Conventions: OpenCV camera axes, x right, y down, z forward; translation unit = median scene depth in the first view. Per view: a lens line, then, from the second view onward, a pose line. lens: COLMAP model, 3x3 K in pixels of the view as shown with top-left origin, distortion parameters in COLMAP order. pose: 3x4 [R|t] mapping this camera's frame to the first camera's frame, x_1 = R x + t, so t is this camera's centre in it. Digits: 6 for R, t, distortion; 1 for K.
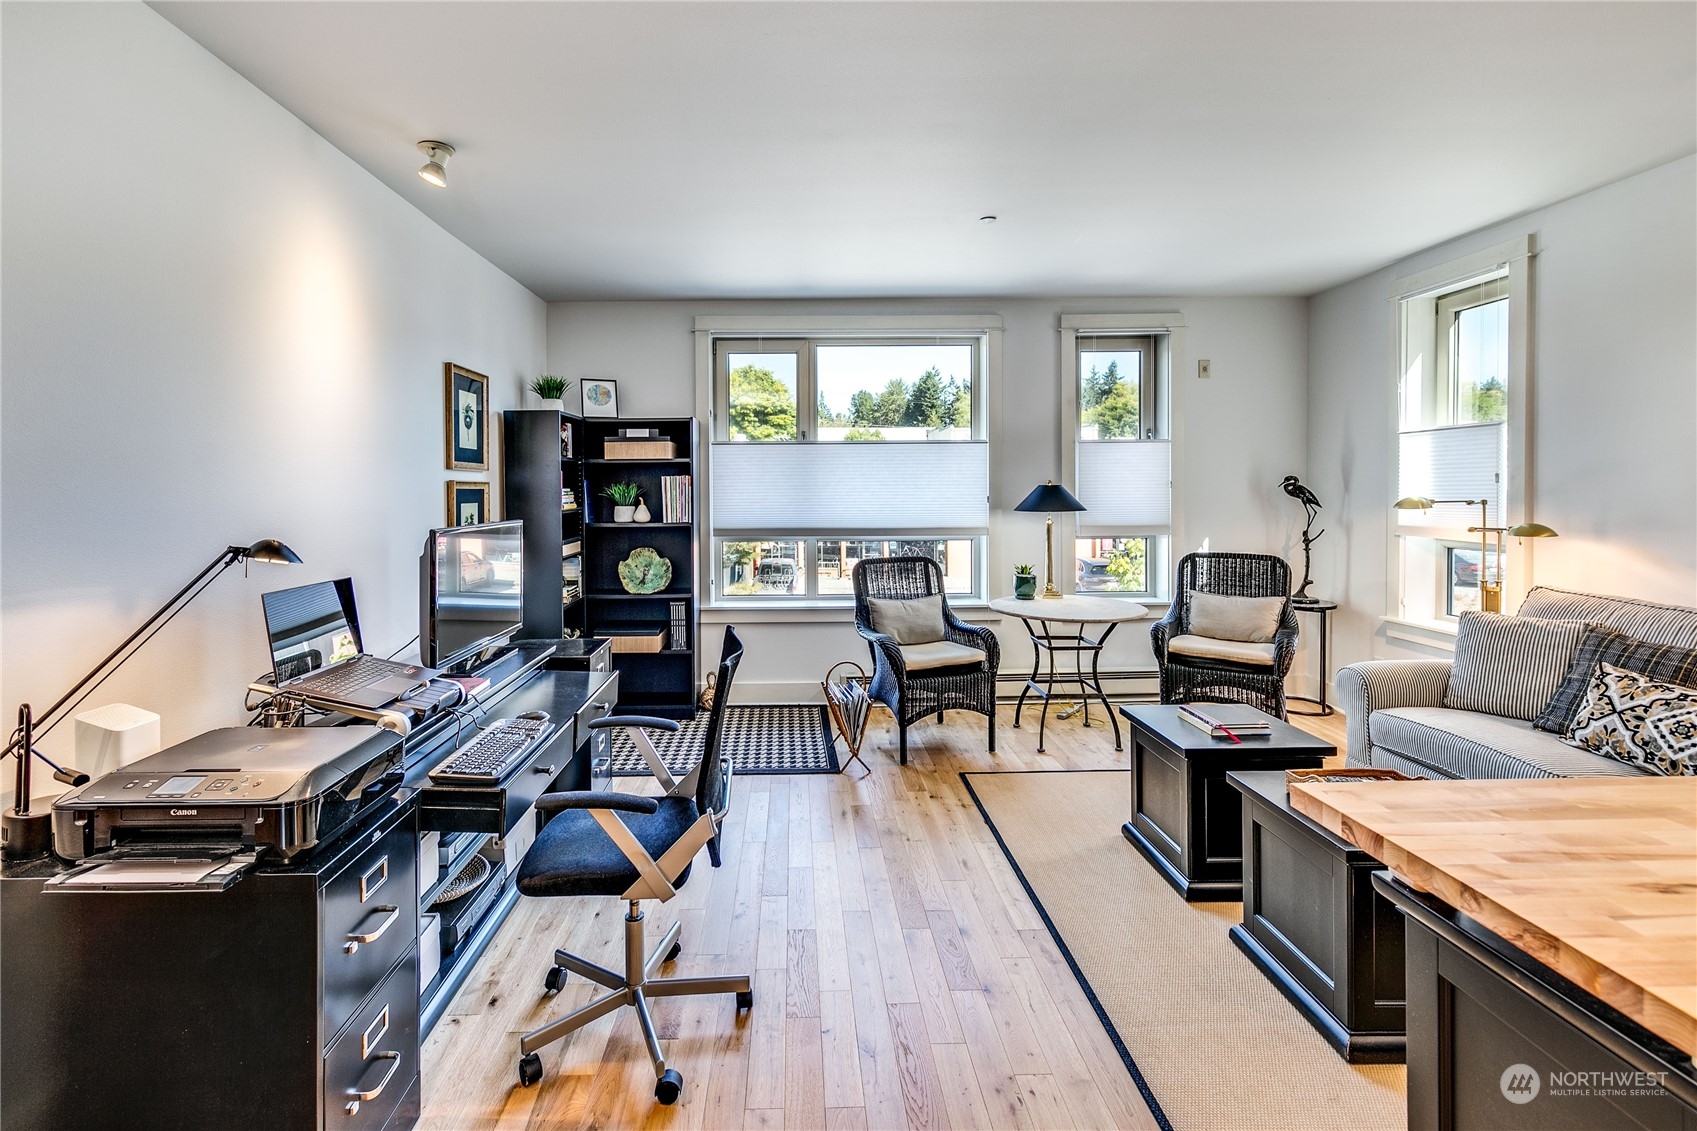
lens RADIAL K [[762.8, 0, 793.7], [0, 762.8, 505.0], [0, 0, 1]] dist [0.009158, -0.000514]
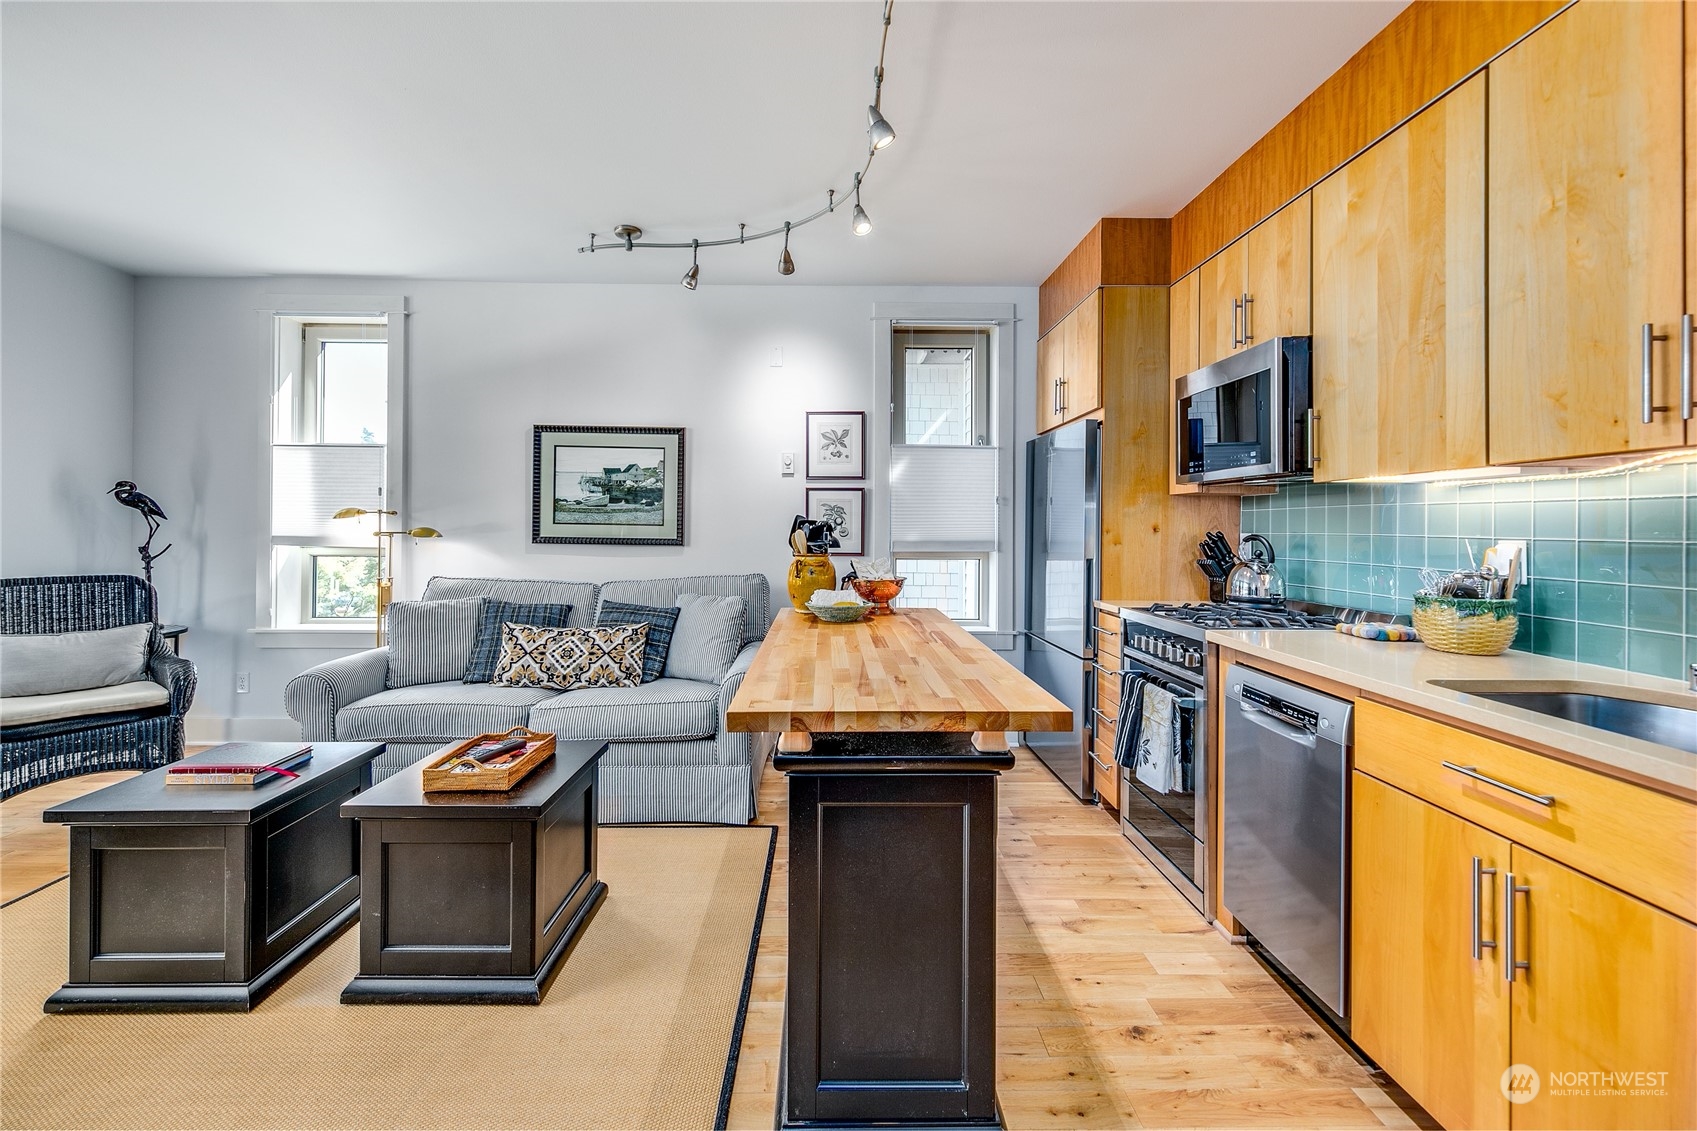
lens RADIAL K [[660.1, 0, 840.9], [0, 660.1, 526.1], [0, 0, 1]] dist [0.007105, -0.000564]
pose [[-0.011053, 0.011464, 0.999873, -0.097016], [0.012979, 0.999852, -0.011321, 0.033672], [-0.999855, 0.012852, -0.011201, 0.262795]]
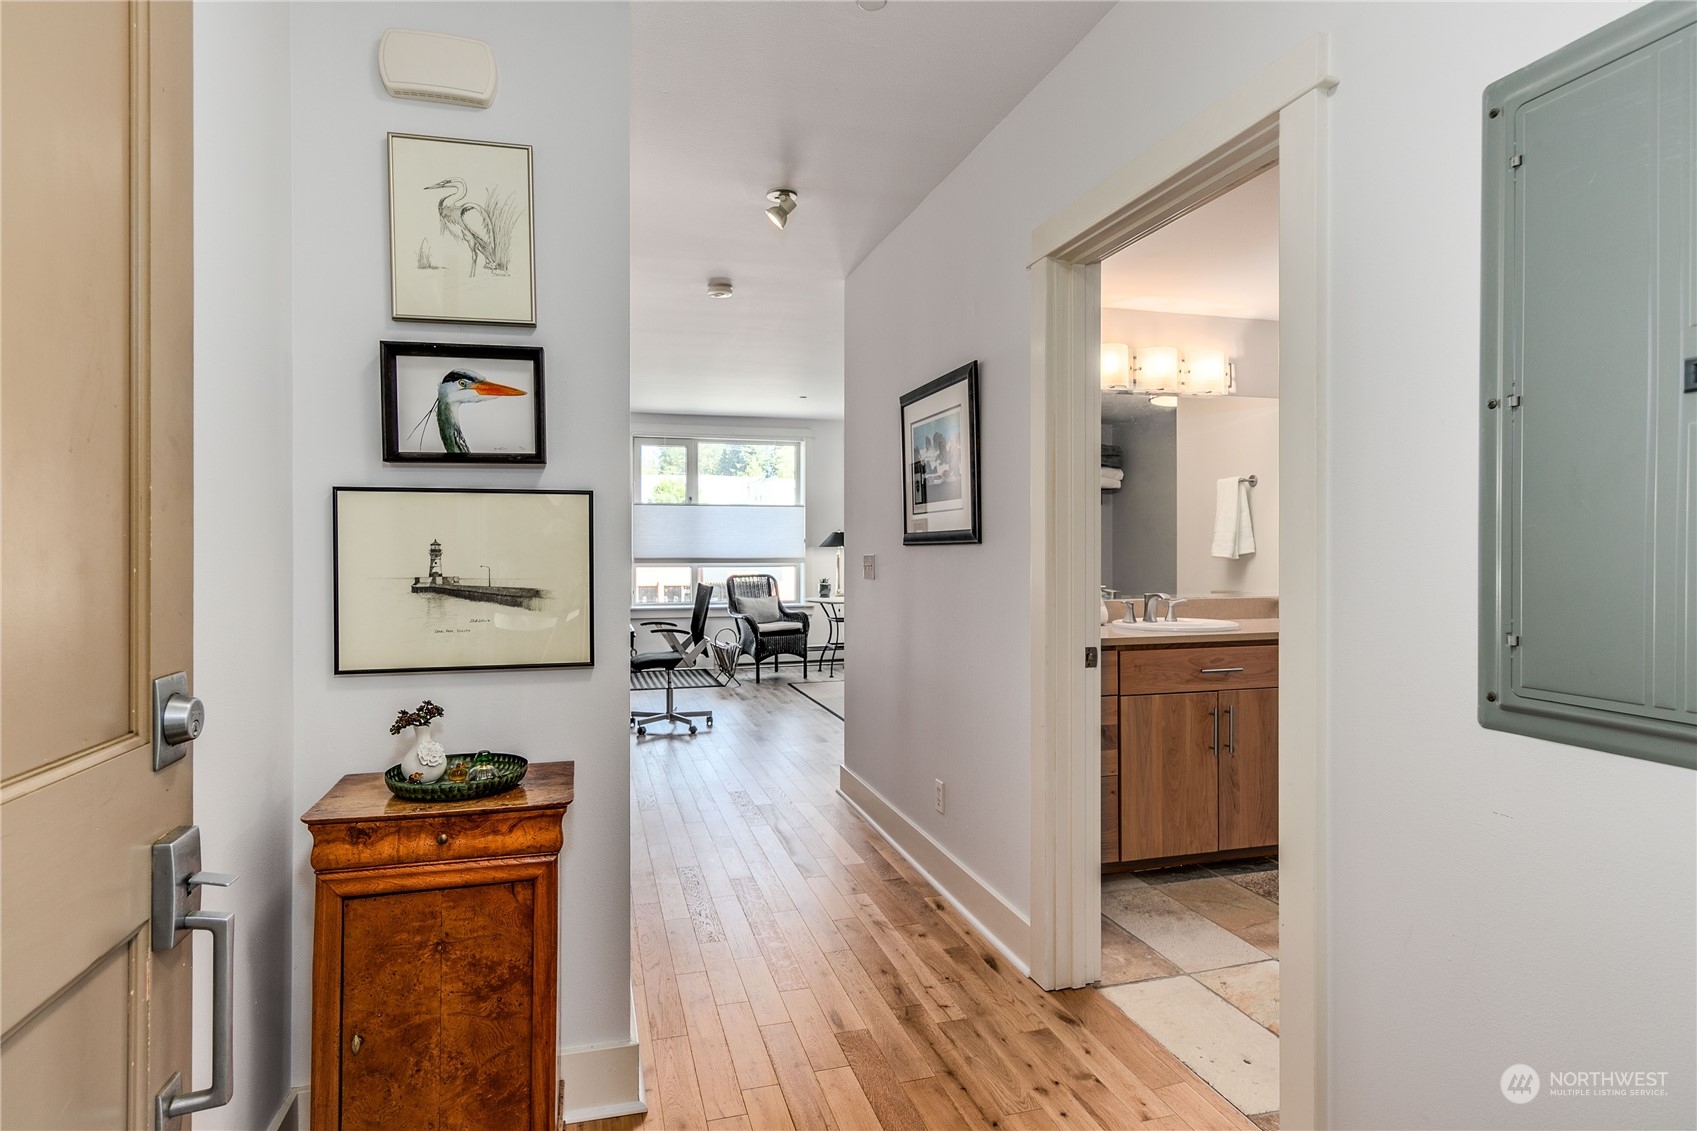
lens RADIAL K [[922.8, 0, 822.7], [0, 922.8, 552.7], [0, 0, 1]] dist [0.005857, 0.001080]
pose [[0.967340, 0.004242, 0.253448, -0.257205], [-0.000057, 0.999864, -0.016518, 0.061557], [-0.253483, 0.015964, 0.967208, -1.132288]]
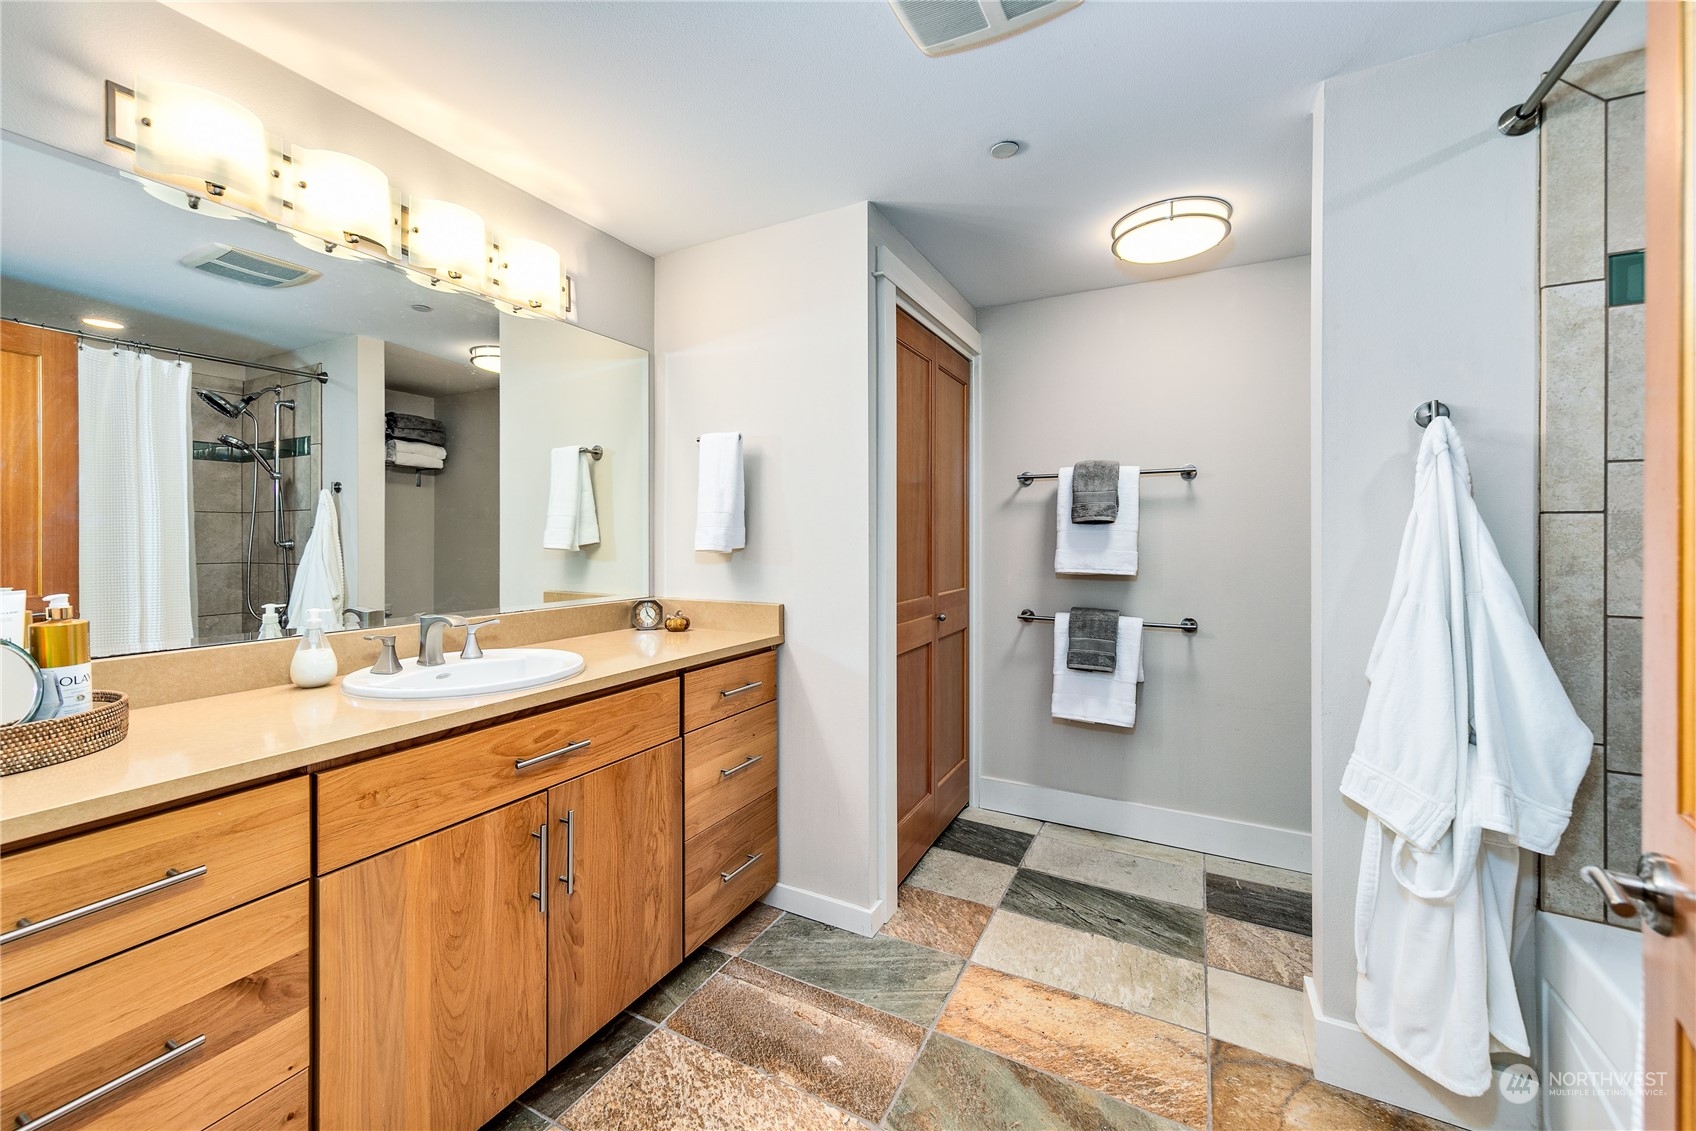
lens RADIAL K [[665.8, 0, 857.7], [0, 665.8, 538.9], [0, 0, 1]] dist [0.007625, -0.000997]
pose [[0.467313, 0.005782, 0.884073, 0.083959], [0.011623, 0.999852, -0.012683, 0.049896], [-0.884016, 0.016202, 0.467177, -0.699746]]
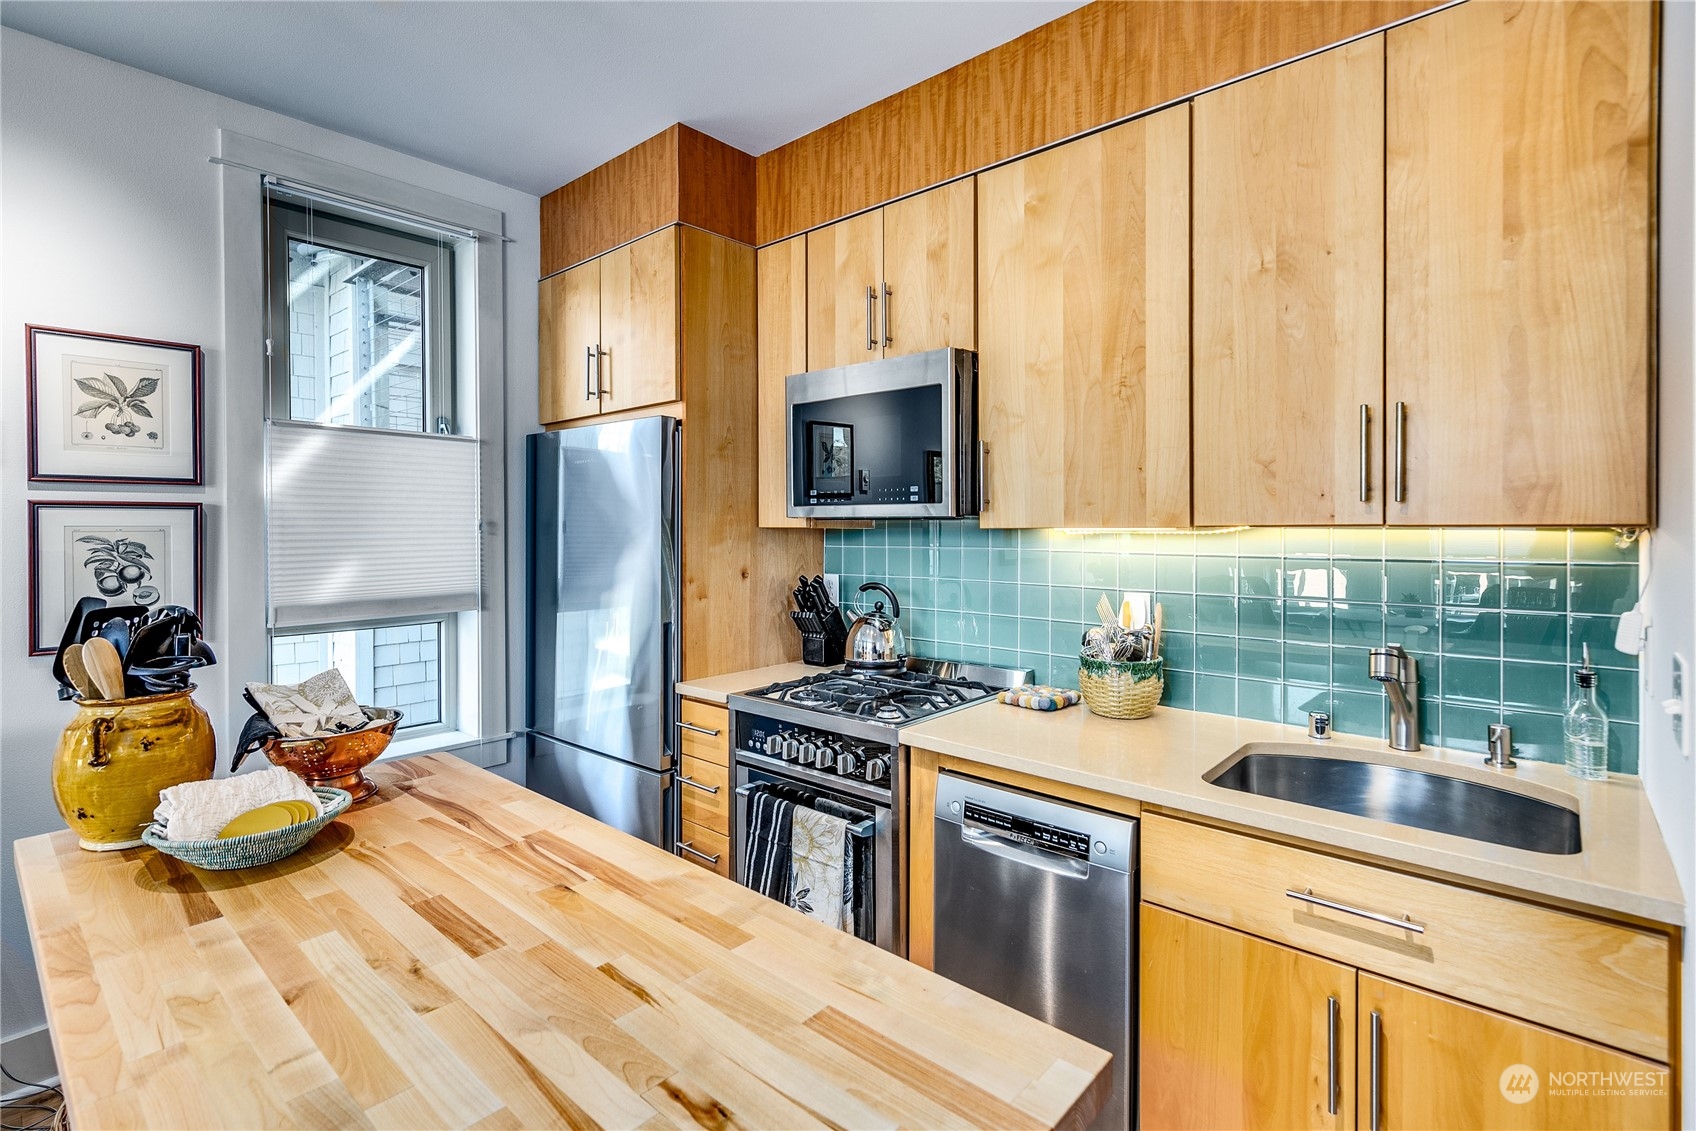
lens RADIAL K [[789.8, 0, 849.7], [0, 789.8, 532.0], [0, 0, 1]] dist [0.005772, -0.001112]
pose [[-0.744980, 0.006496, 0.667055, 0.127815], [0.021880, 0.999653, 0.014701, -0.007247], [-0.666728, 0.025547, -0.744863, 0.326209]]
